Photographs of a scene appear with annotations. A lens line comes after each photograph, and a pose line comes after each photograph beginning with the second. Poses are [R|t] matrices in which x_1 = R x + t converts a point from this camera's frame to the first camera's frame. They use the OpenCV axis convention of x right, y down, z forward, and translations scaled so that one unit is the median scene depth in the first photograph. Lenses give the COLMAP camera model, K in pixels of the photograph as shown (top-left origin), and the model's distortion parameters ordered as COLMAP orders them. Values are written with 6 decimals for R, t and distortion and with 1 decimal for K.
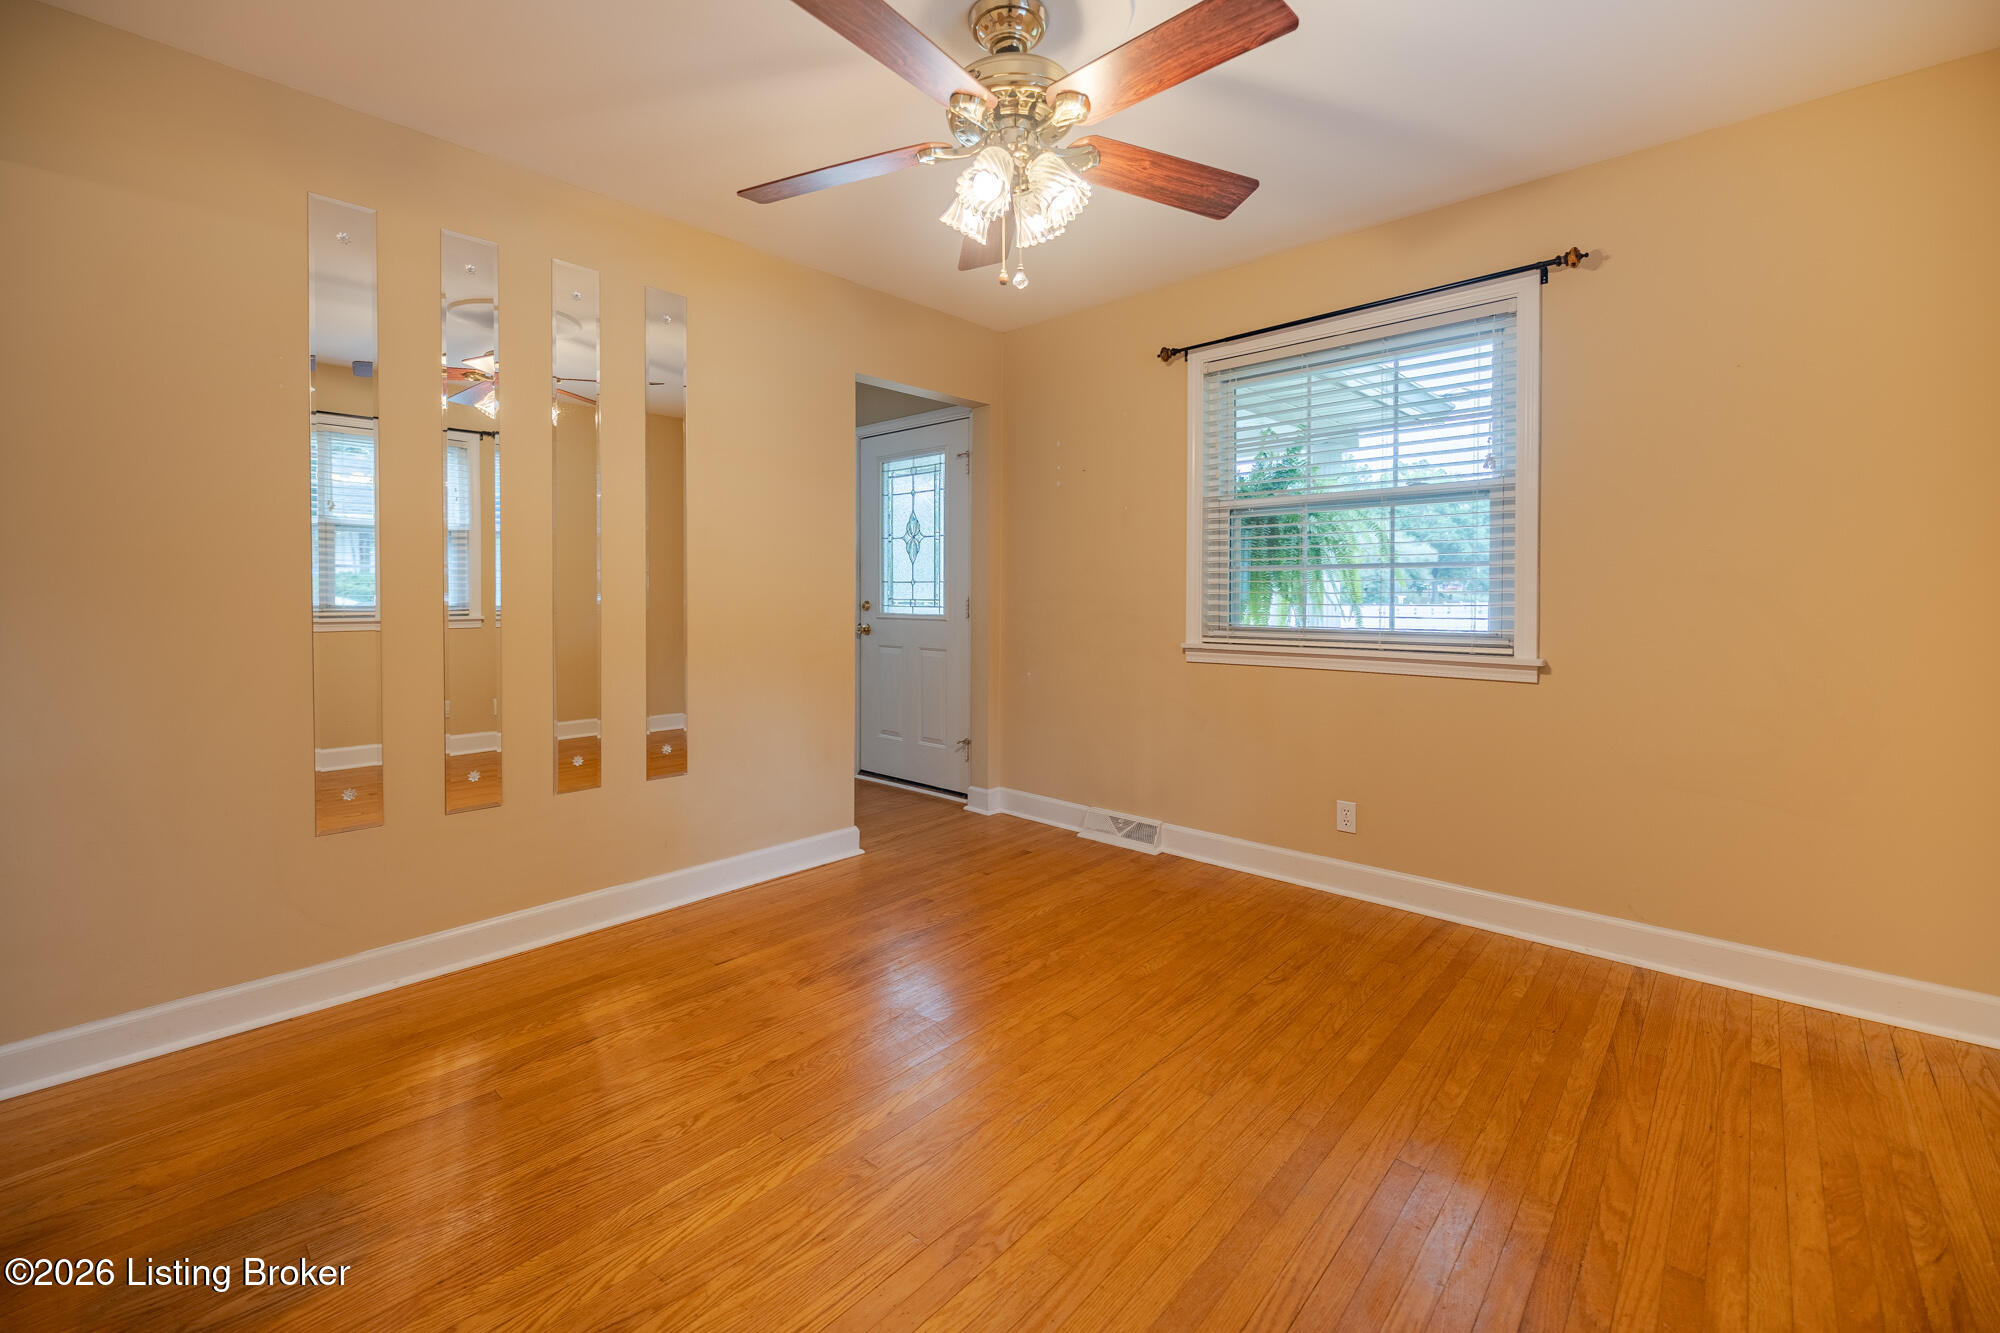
lens RADIAL K [[840.5, 0, 990.0], [0, 840.5, 617.2], [0, 0, 1]] dist [-0.000240, -0.000101]
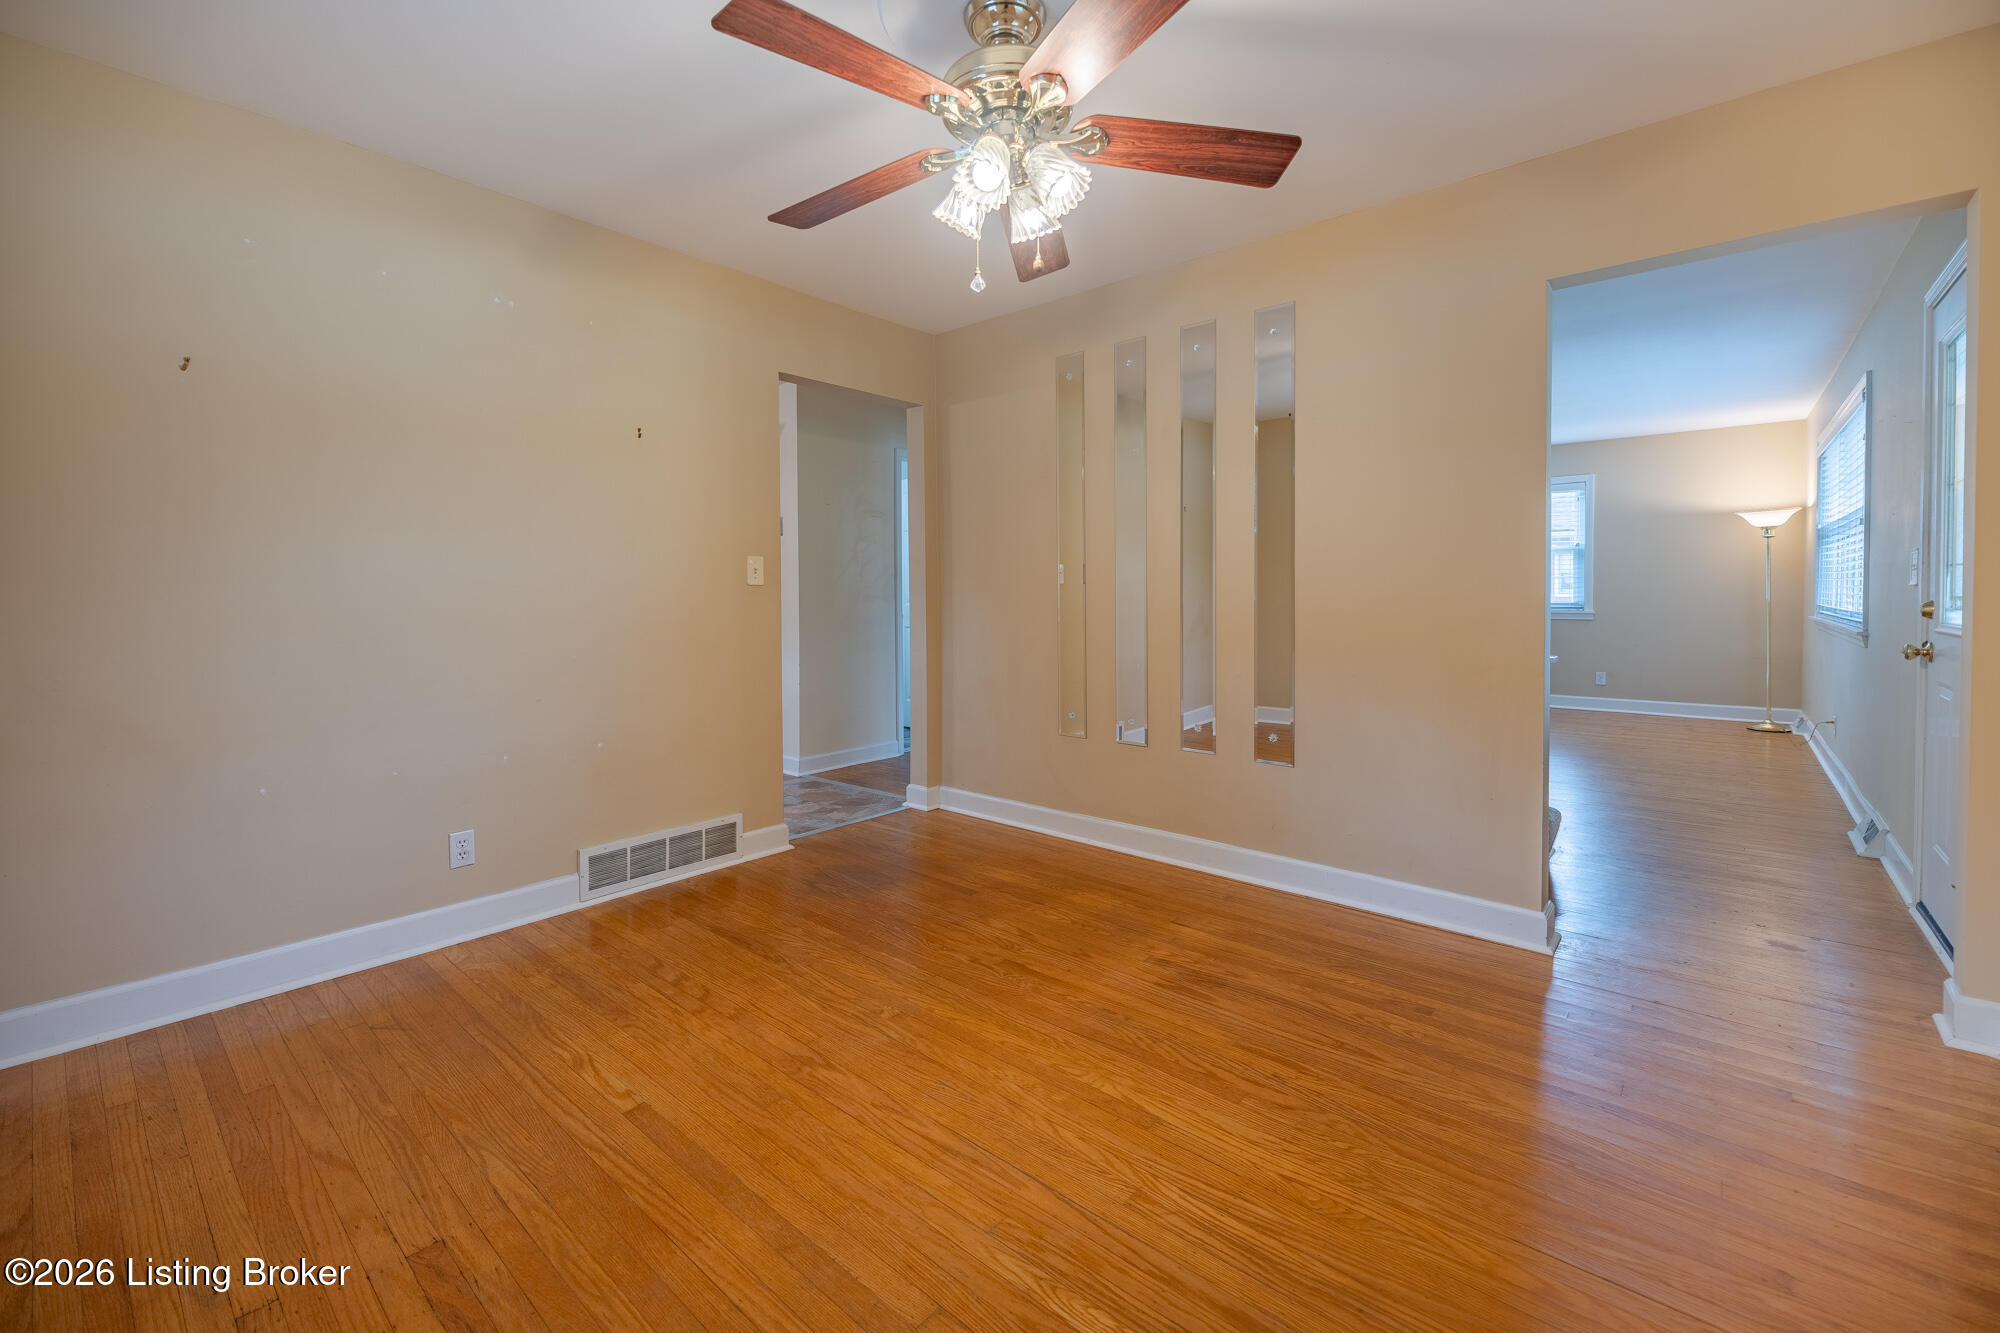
lens RADIAL K [[829.4, 0, 981.3], [0, 829.4, 604.0], [0, 0, 1]] dist [0.000681, -0.000259]
pose [[0.014728, 0.015546, -0.999771, 0.900025], [-0.026598, 0.999531, 0.015150, -0.020013], [0.999538, 0.026369, 0.015134, 0.851893]]
